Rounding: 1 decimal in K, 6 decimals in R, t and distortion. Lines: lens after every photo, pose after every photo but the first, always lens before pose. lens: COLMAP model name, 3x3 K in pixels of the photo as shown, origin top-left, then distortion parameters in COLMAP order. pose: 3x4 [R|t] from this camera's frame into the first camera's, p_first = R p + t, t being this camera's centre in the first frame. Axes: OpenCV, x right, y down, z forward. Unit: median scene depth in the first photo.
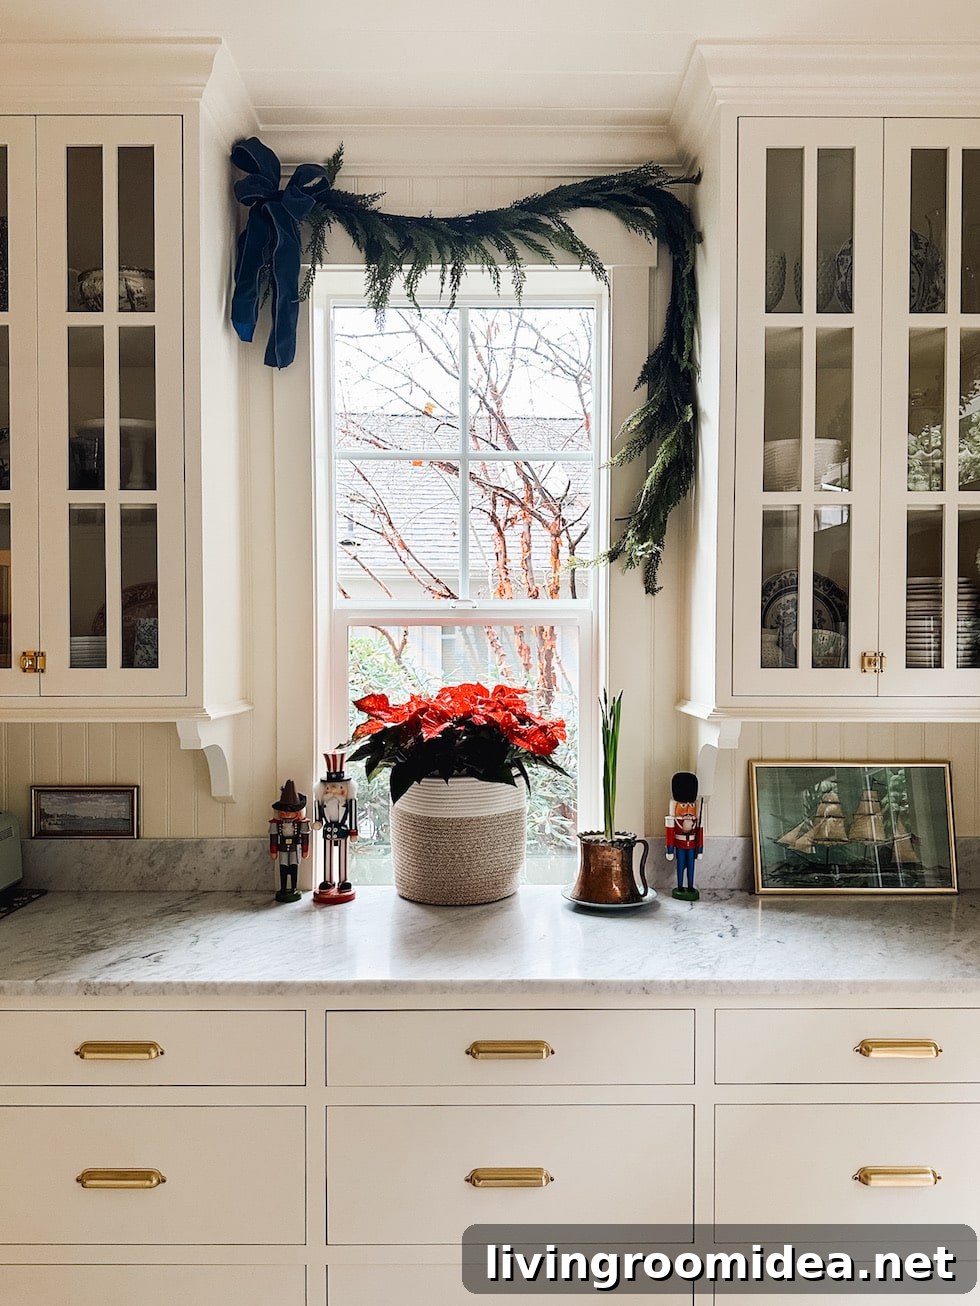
lens RADIAL K [[922.6, 0, 492.4], [0, 922.6, 662.7], [0, 0, 1]] dist [0.070540, -0.090450]
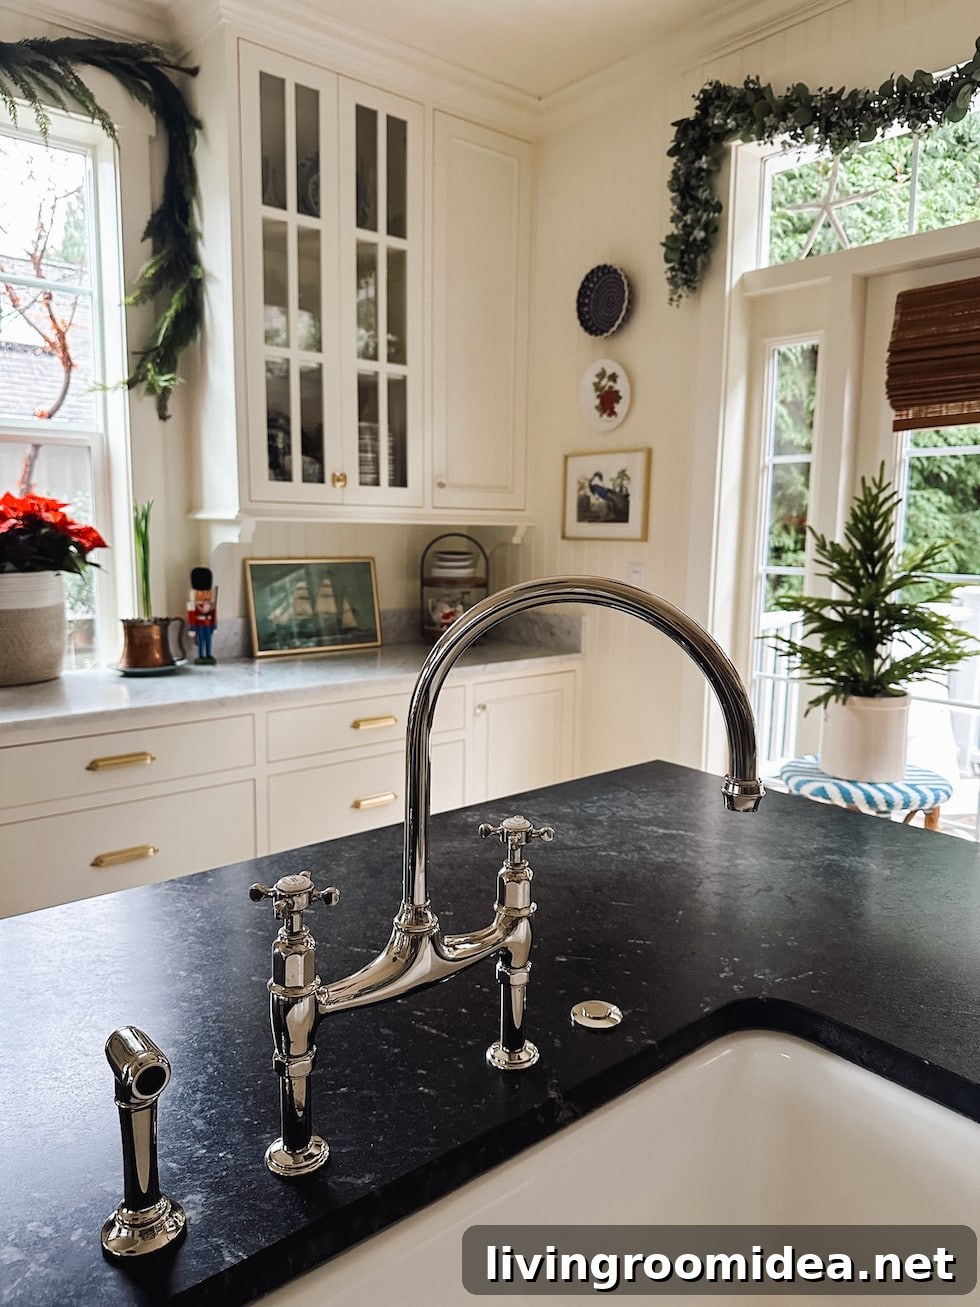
lens RADIAL K [[910.4, 0, 490.0], [0, 910.4, 653.5], [0, 0, 1]] dist [-0.037176, 0.004409]
pose [[0.774257, -0.076631, 0.628214, -0.271049], [-0.007750, 0.991420, 0.130487, 0.071372], [-0.632823, -0.105899, 0.767020, -0.205515]]
